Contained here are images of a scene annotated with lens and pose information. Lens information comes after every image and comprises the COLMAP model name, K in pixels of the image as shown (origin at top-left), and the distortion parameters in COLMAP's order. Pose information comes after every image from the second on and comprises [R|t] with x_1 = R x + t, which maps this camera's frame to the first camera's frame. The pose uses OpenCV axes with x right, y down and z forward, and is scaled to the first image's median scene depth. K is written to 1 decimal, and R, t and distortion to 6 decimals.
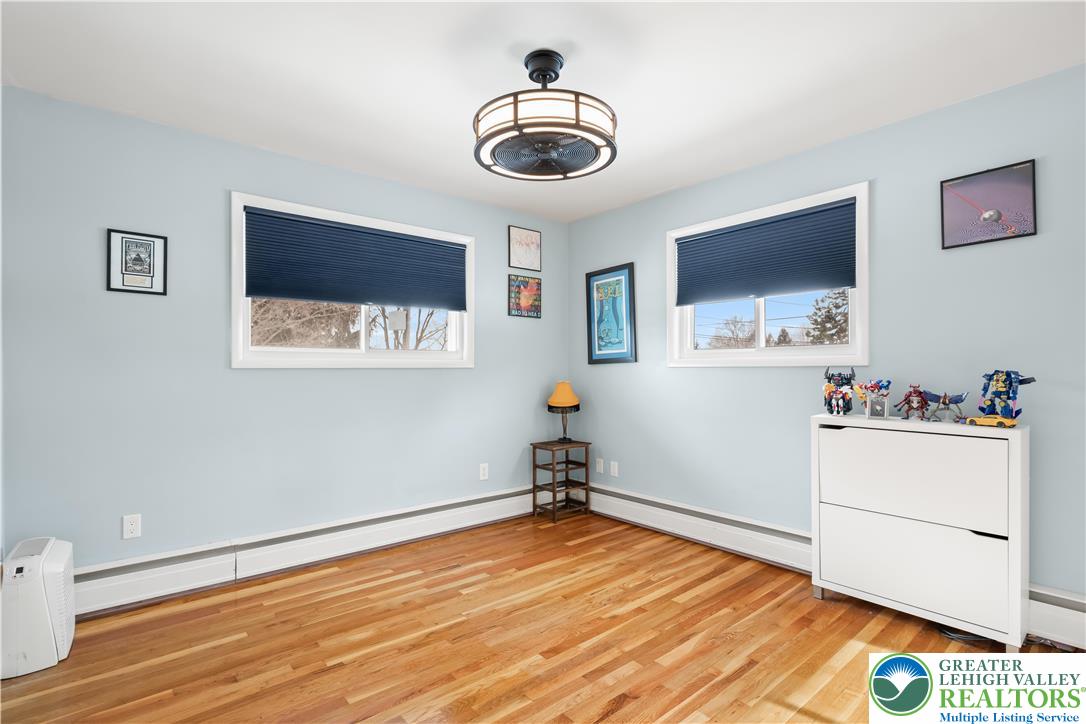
lens RADIAL K [[516.4, 0, 541.7], [0, 516.4, 374.0], [0, 0, 1]] dist [0.001541, 0.000194]
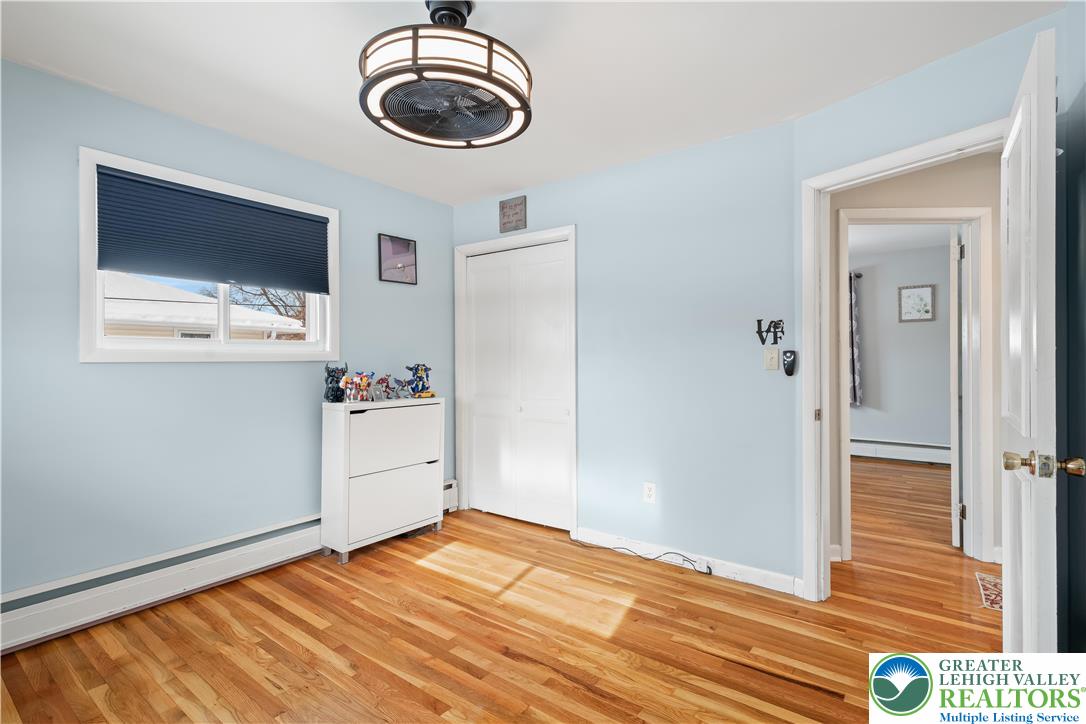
lens RADIAL K [[516.2, 0, 528.2], [0, 516.2, 363.6], [0, 0, 1]] dist [0.001375, 0.000048]
pose [[-0.205623, -0.005350, 0.978617, -0.670224], [0.014462, 0.999859, 0.008505, -0.013867], [-0.978524, 0.015902, -0.205517, 0.829233]]
